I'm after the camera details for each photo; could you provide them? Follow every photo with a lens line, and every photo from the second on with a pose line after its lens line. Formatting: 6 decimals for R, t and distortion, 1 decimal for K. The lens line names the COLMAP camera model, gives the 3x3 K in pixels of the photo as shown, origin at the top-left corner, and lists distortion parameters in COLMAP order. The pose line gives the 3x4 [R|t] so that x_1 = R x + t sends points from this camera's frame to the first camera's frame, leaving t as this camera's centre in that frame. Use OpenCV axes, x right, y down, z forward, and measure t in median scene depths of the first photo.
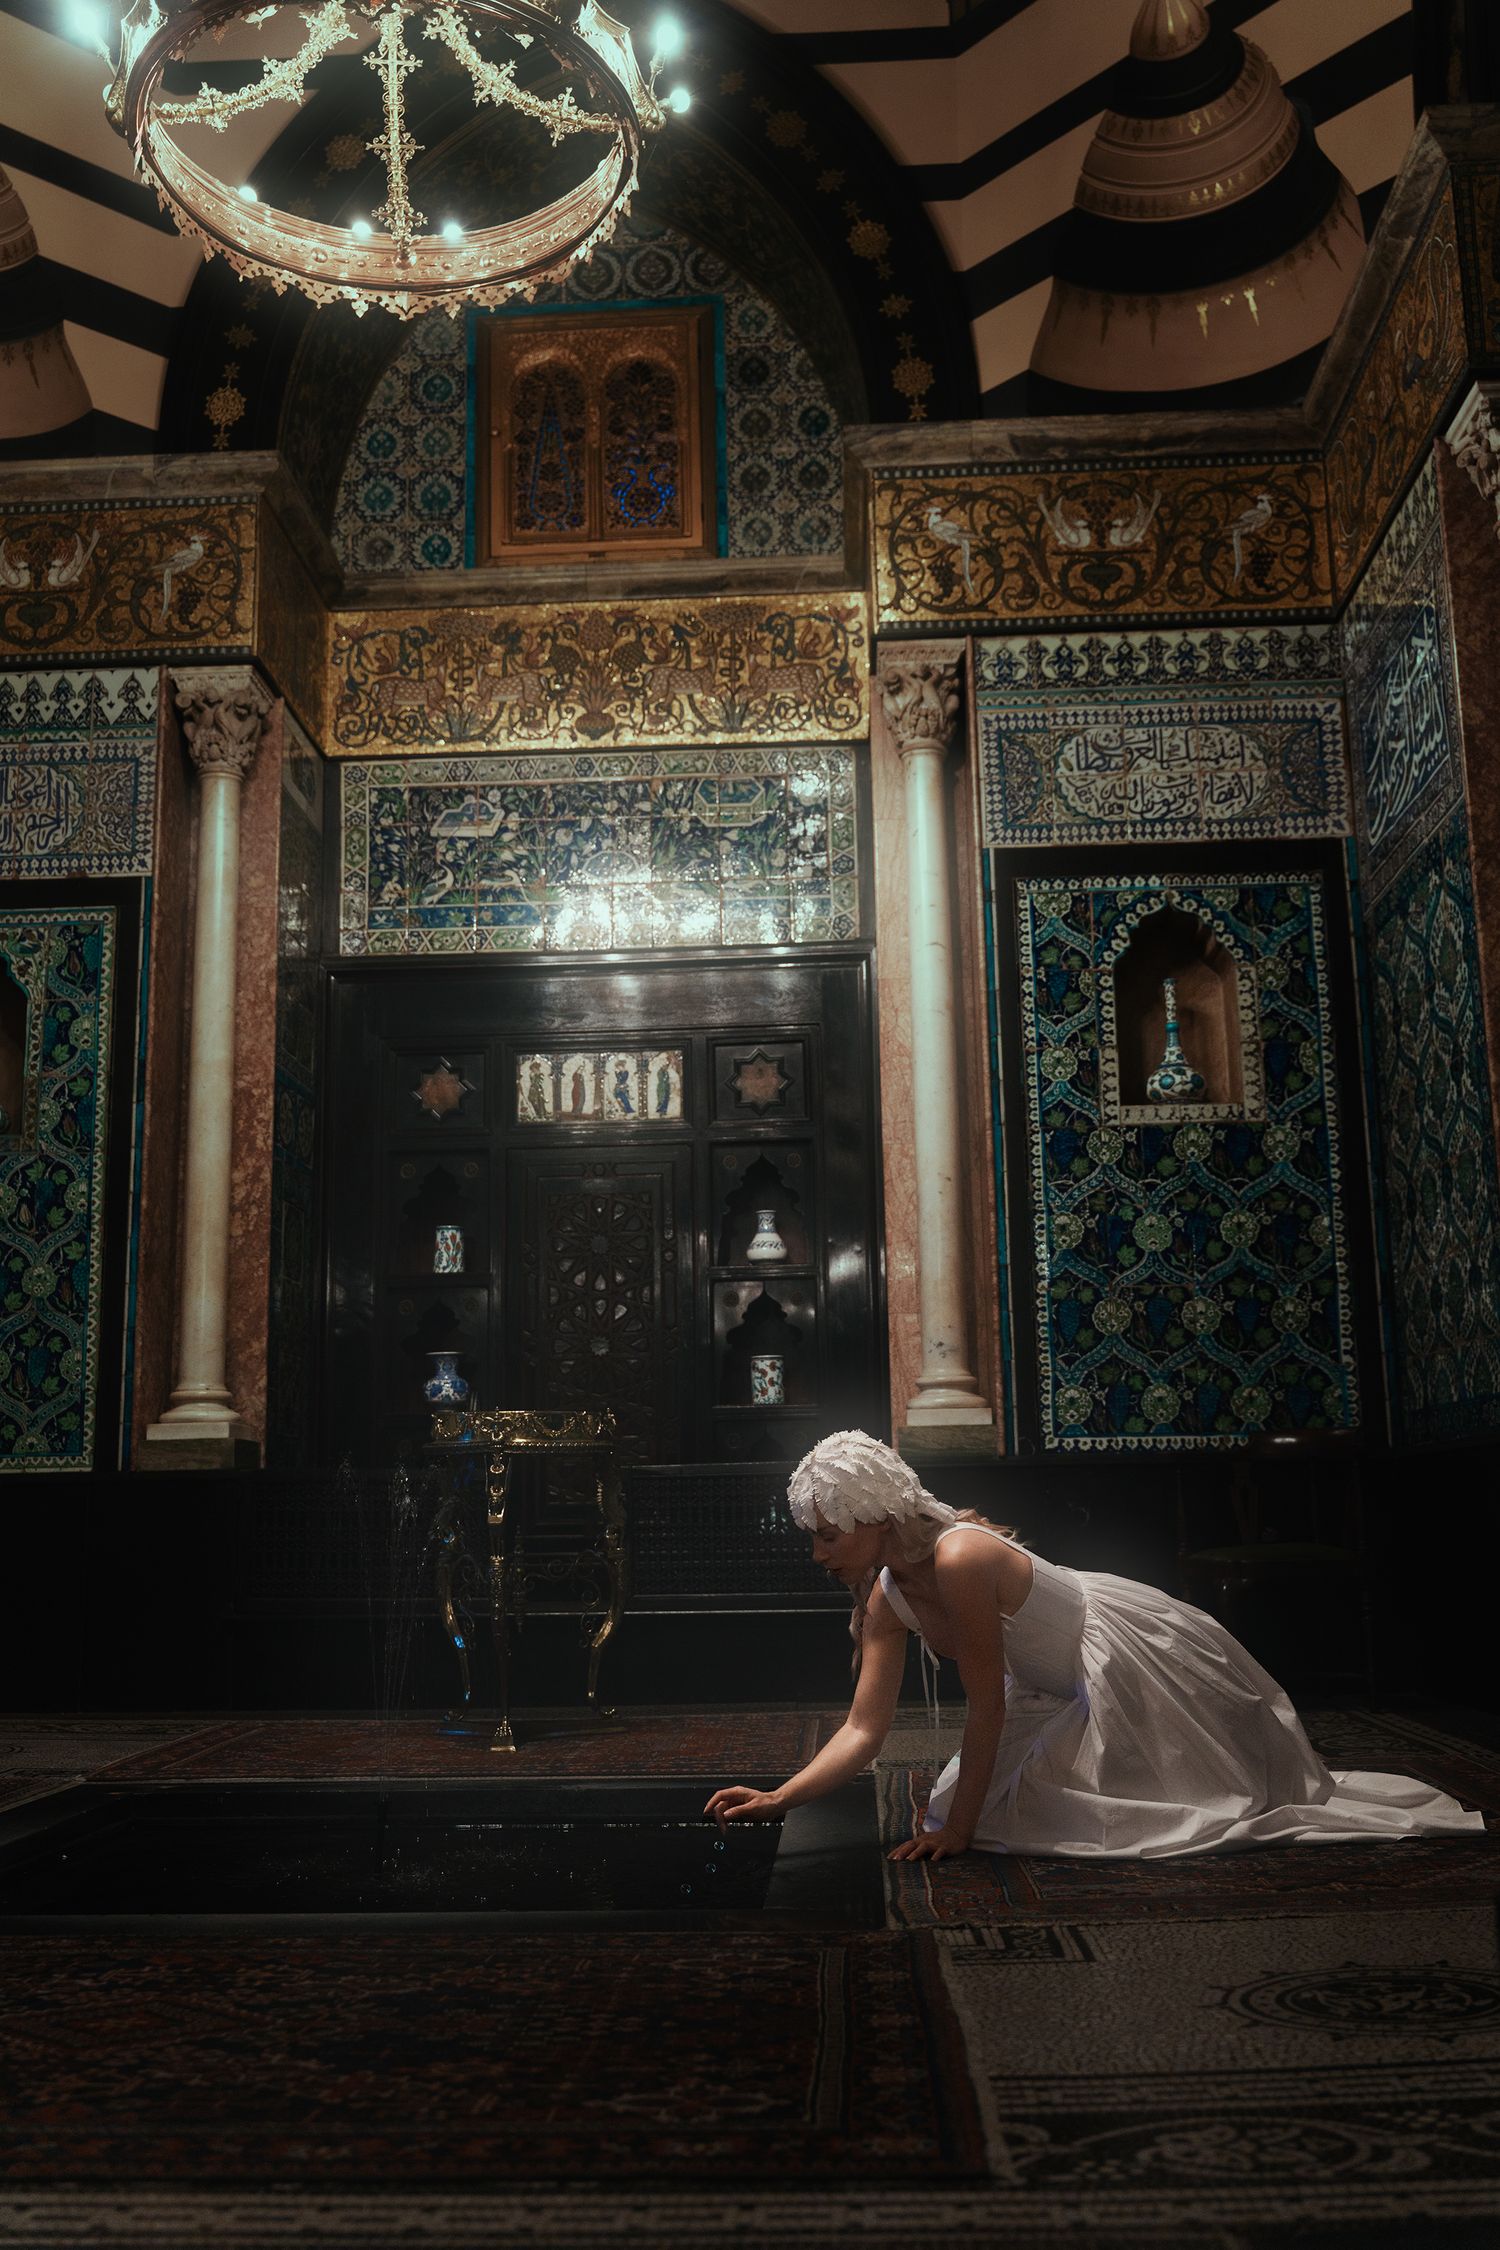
lens RADIAL K [[2097.0, 0, 751.1], [0, 2097.0, 1128.0], [0, 0, 1]] dist [-0.002069, 0.000000]
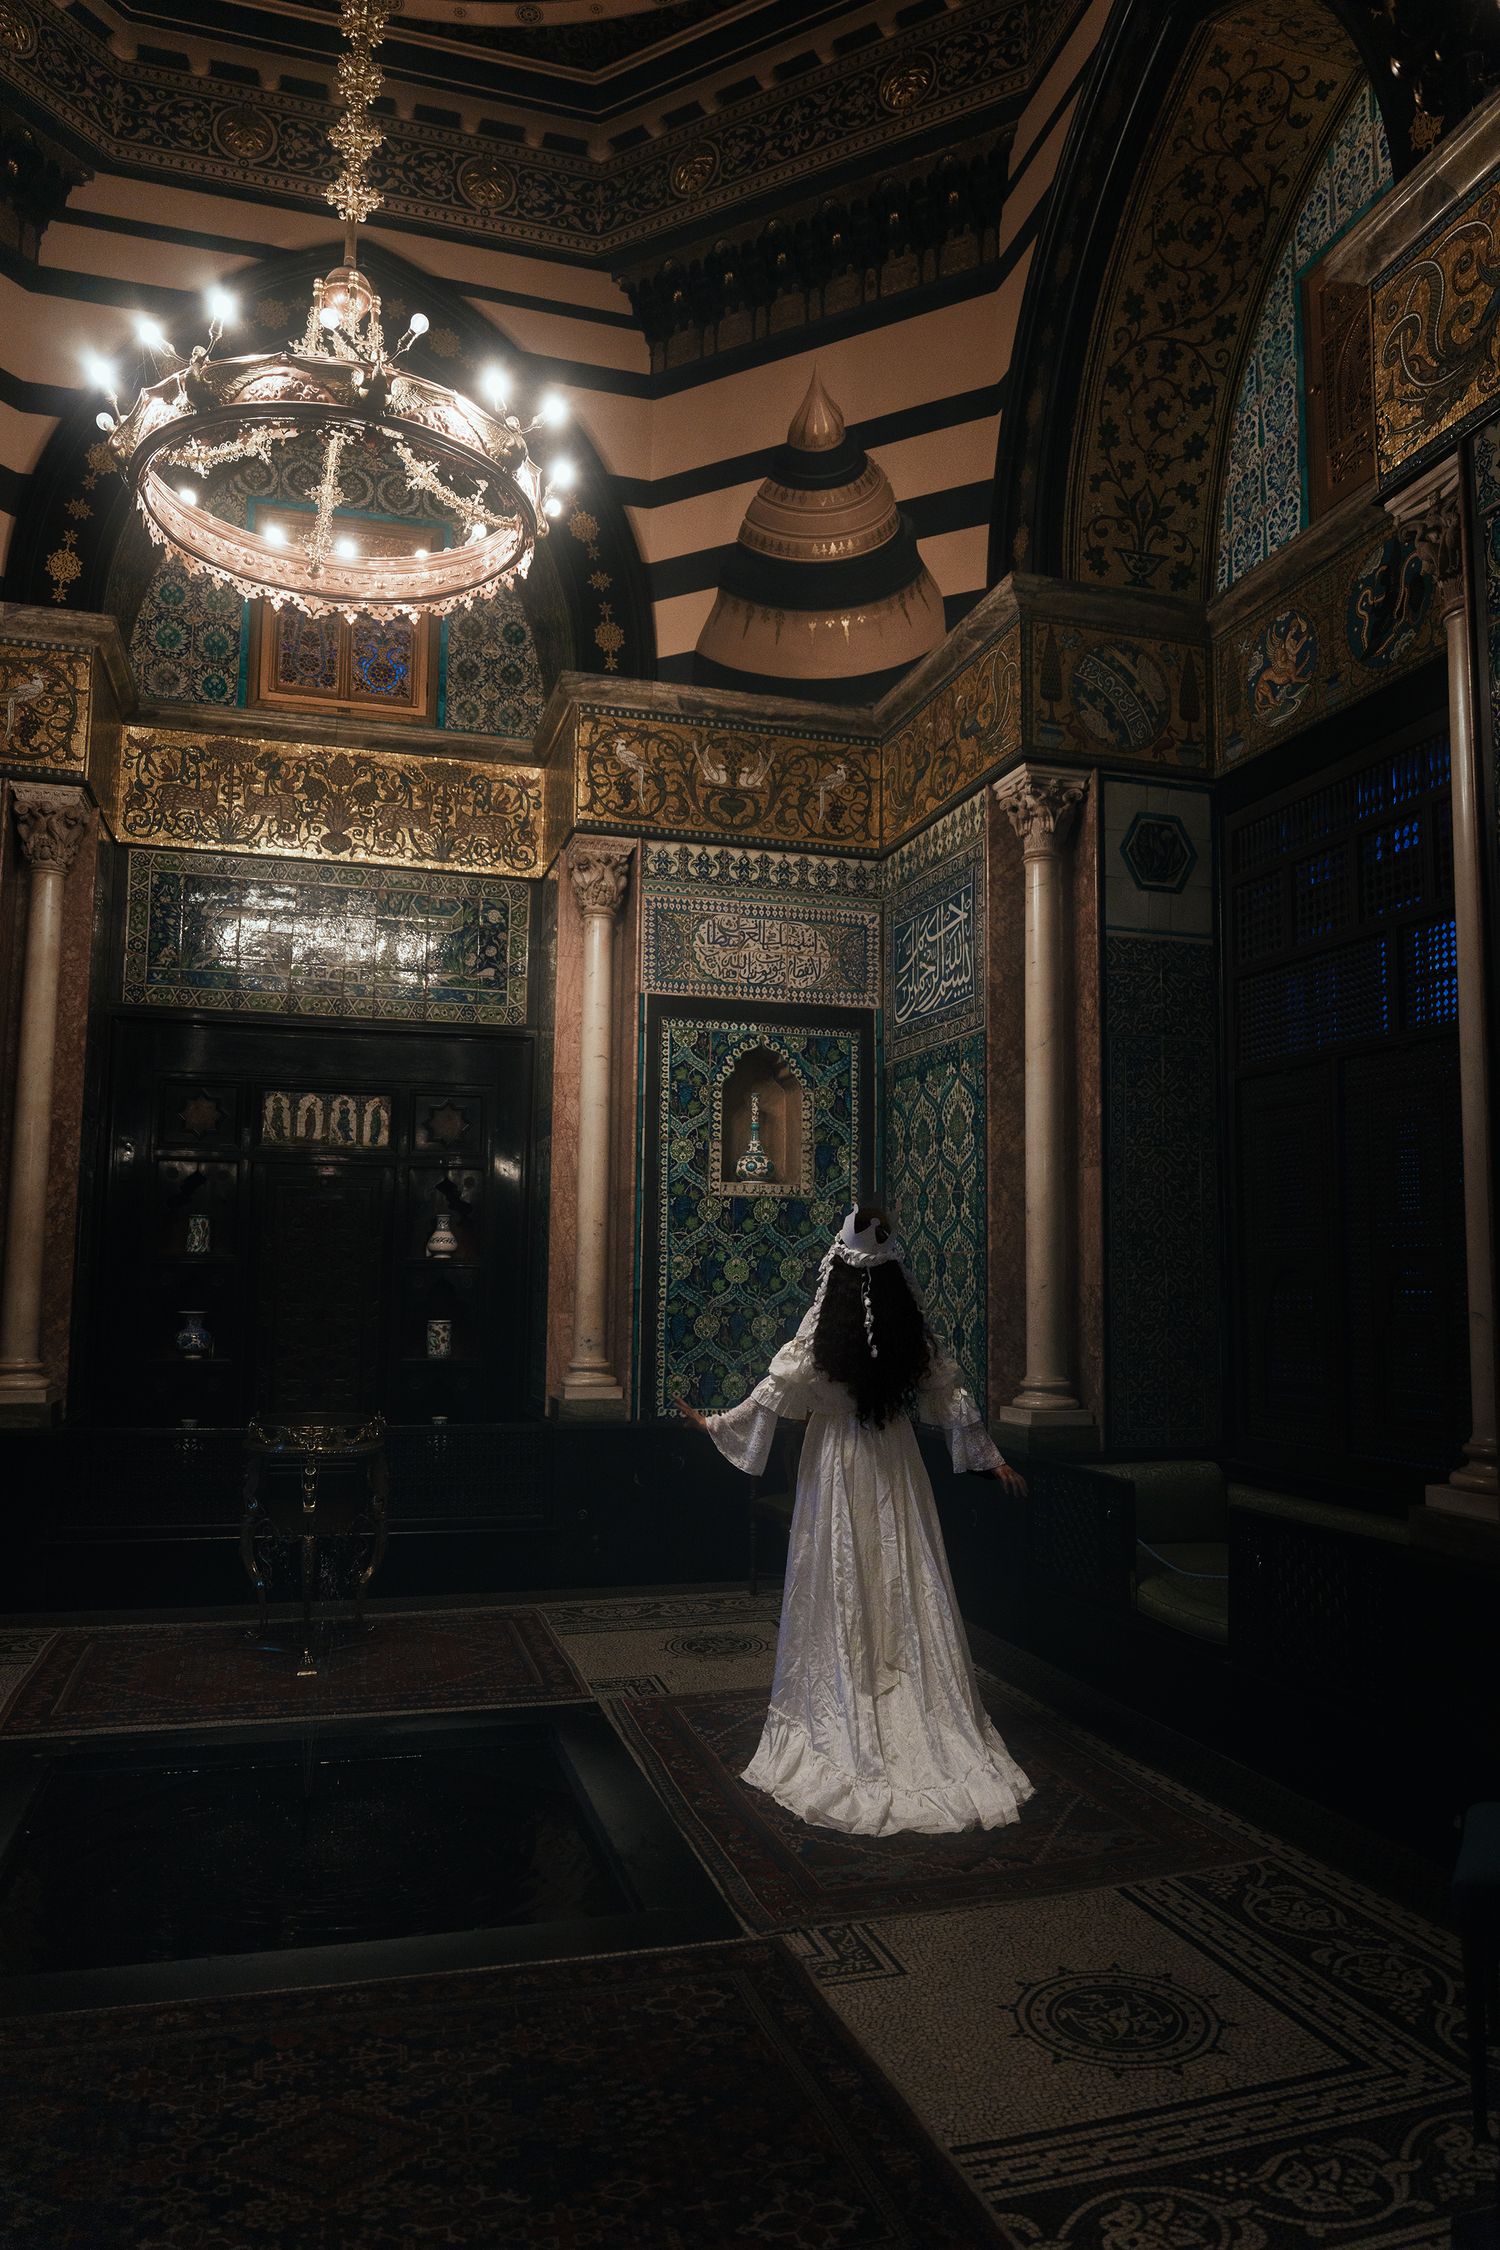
lens RADIAL K [[1483.8, 0, 750.1], [0, 1483.8, 1130.9], [0, 0, 1]] dist [-0.010549, -0.005996]
pose [[0.945539, 0.061270, 0.319691, -0.133868], [-0.089089, 0.993336, 0.073117, -0.119387], [-0.313081, -0.097616, 0.944697, 0.015407]]
